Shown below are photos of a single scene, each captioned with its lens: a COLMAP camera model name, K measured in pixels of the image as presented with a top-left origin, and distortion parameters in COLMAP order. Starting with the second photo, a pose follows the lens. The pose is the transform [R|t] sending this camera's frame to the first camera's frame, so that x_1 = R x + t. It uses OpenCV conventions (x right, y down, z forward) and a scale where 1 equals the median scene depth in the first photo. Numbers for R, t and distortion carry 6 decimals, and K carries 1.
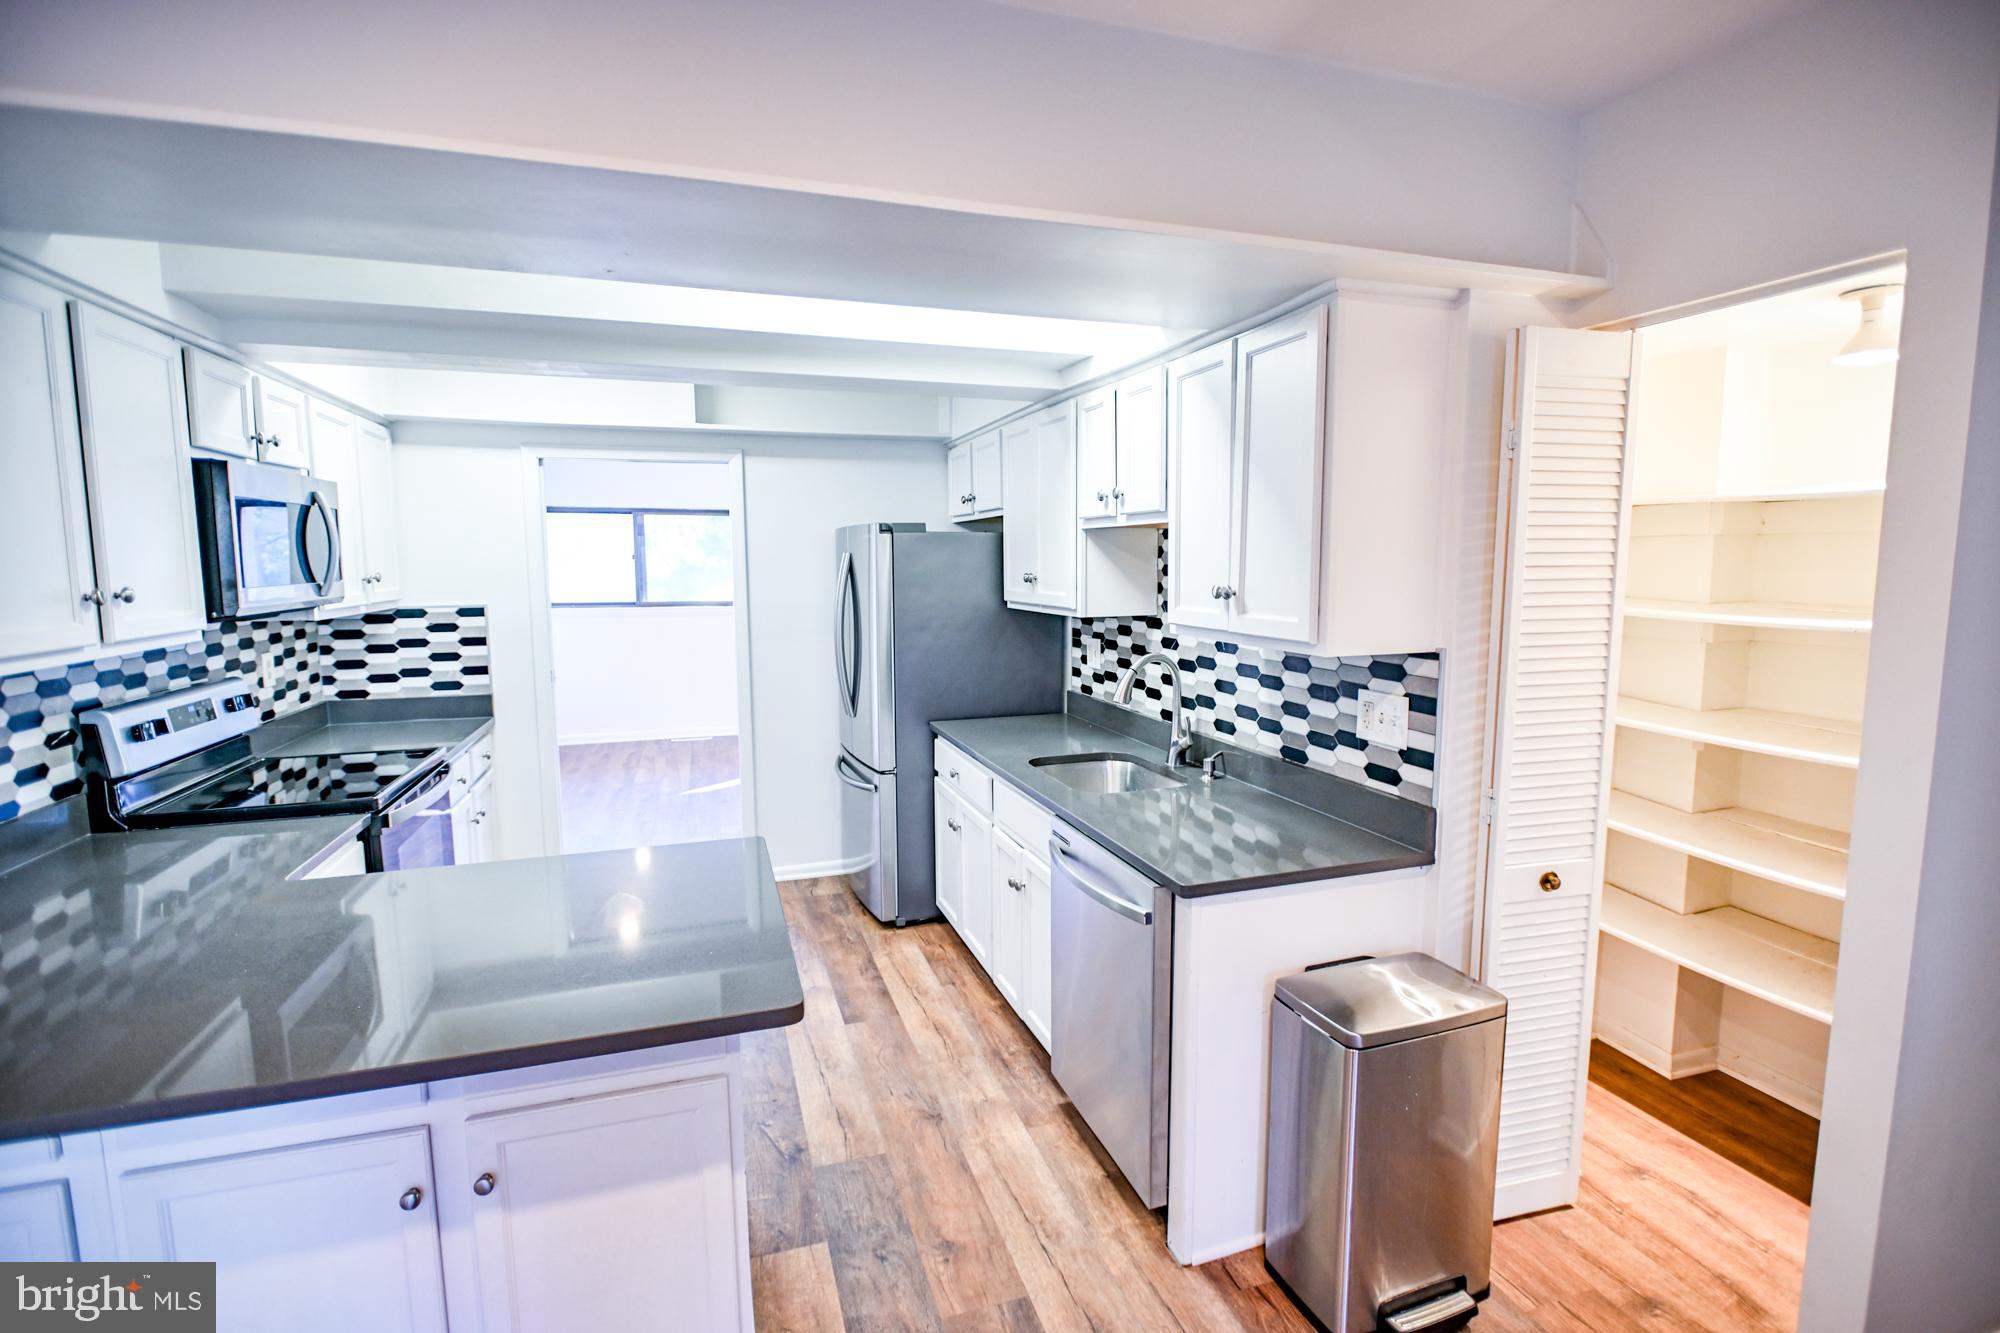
lens RADIAL K [[942.8, 0, 1004.4], [0, 942.8, 670.0], [0, 0, 1]] dist [-0.005444, -0.003912]
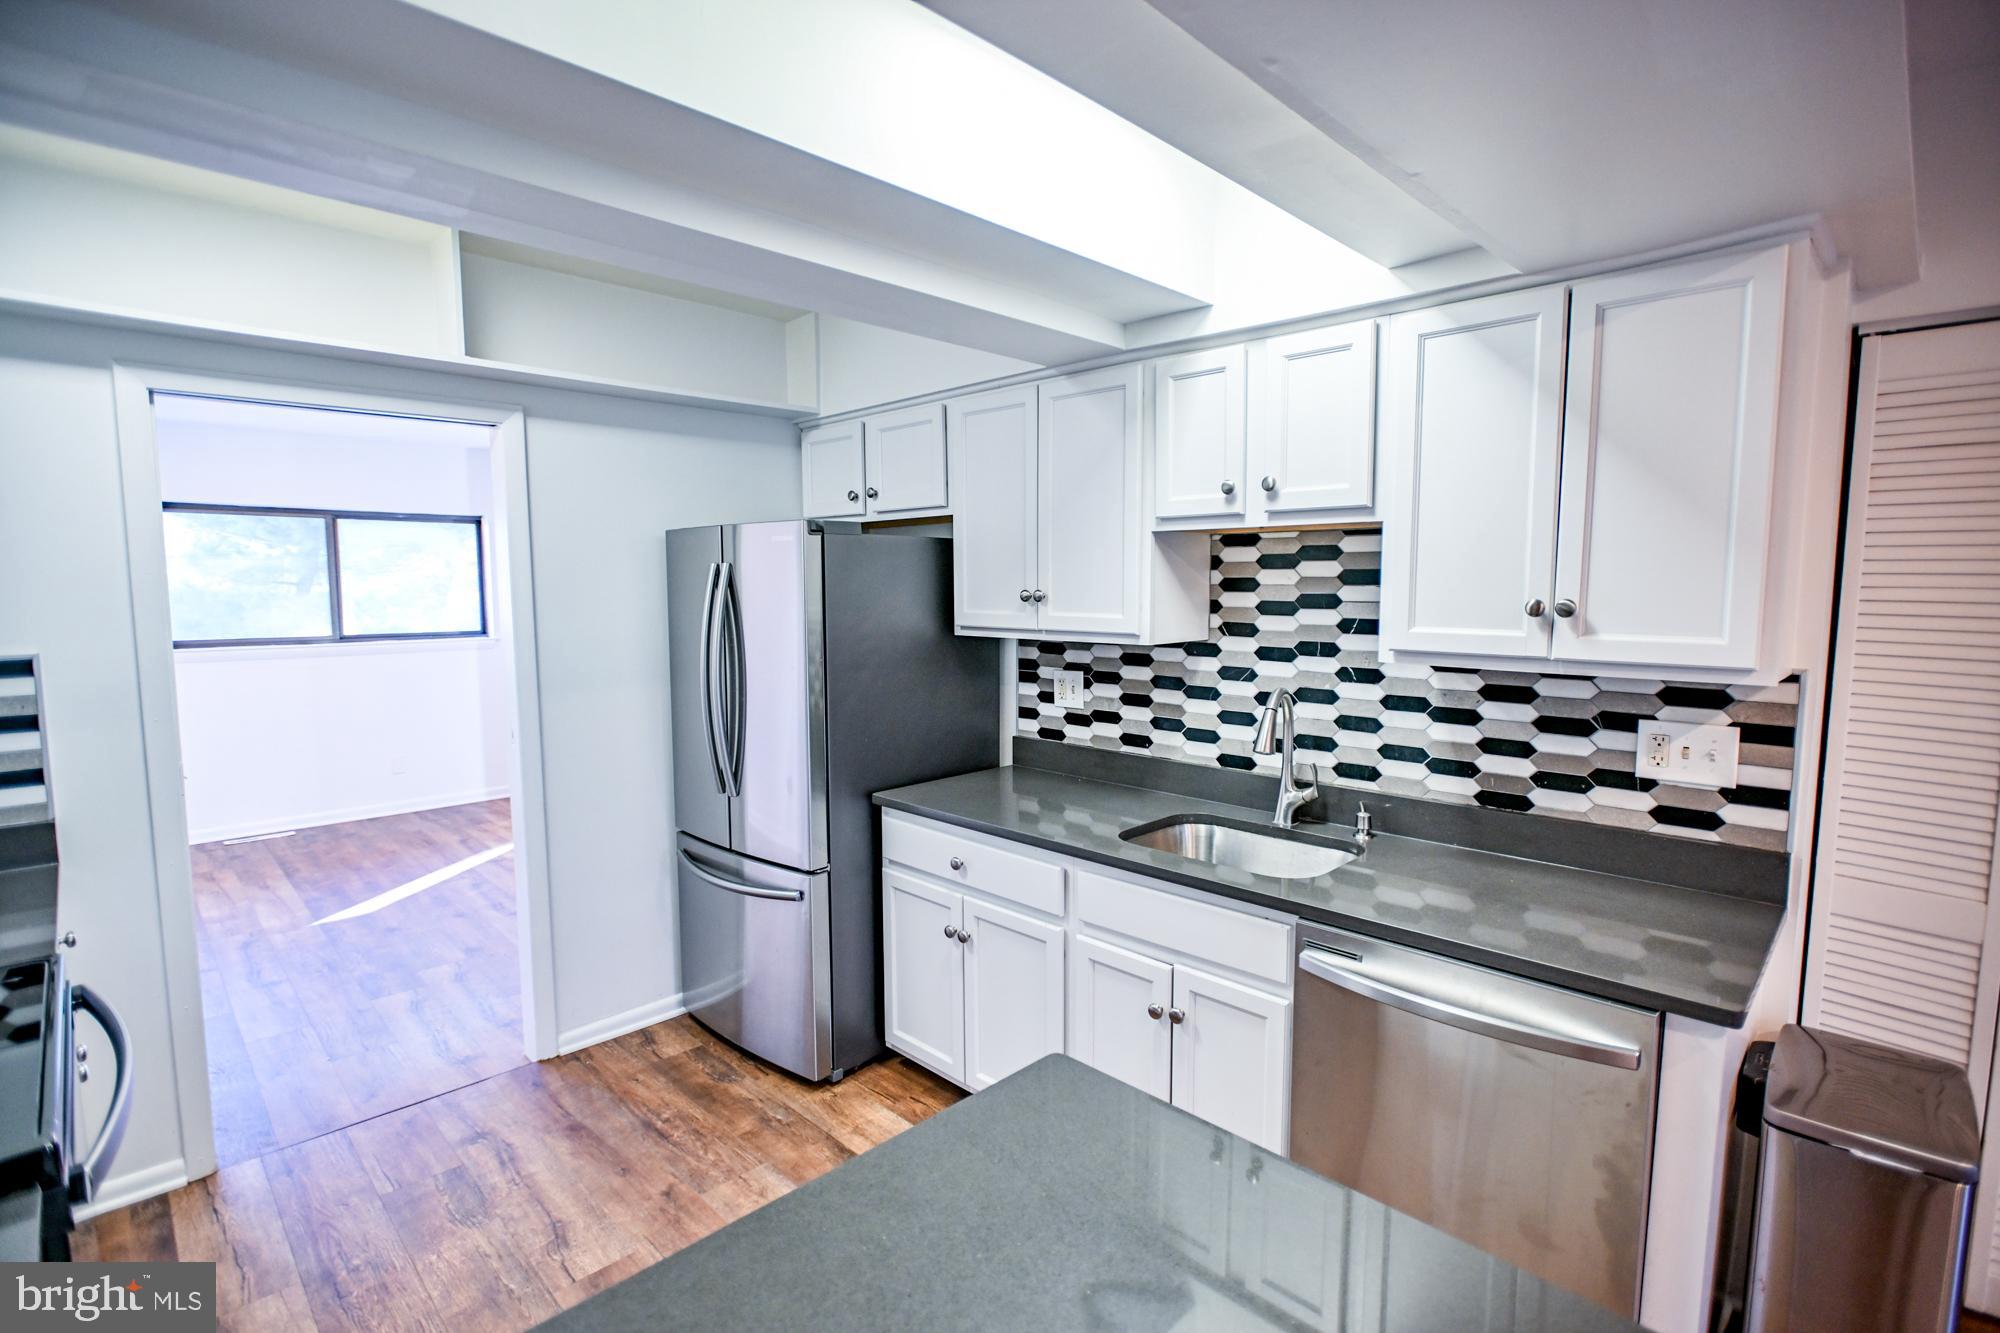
lens RADIAL K [[942.8, 0, 998.9], [0, 942.8, 671.5], [0, 0, 1]] dist [-0.005444, -0.003912]
pose [[0.894829, -0.041965, 0.444432, -0.367951], [0.051830, 0.998605, -0.010063, -0.031981], [-0.443389, 0.032040, 0.895756, 0.351559]]
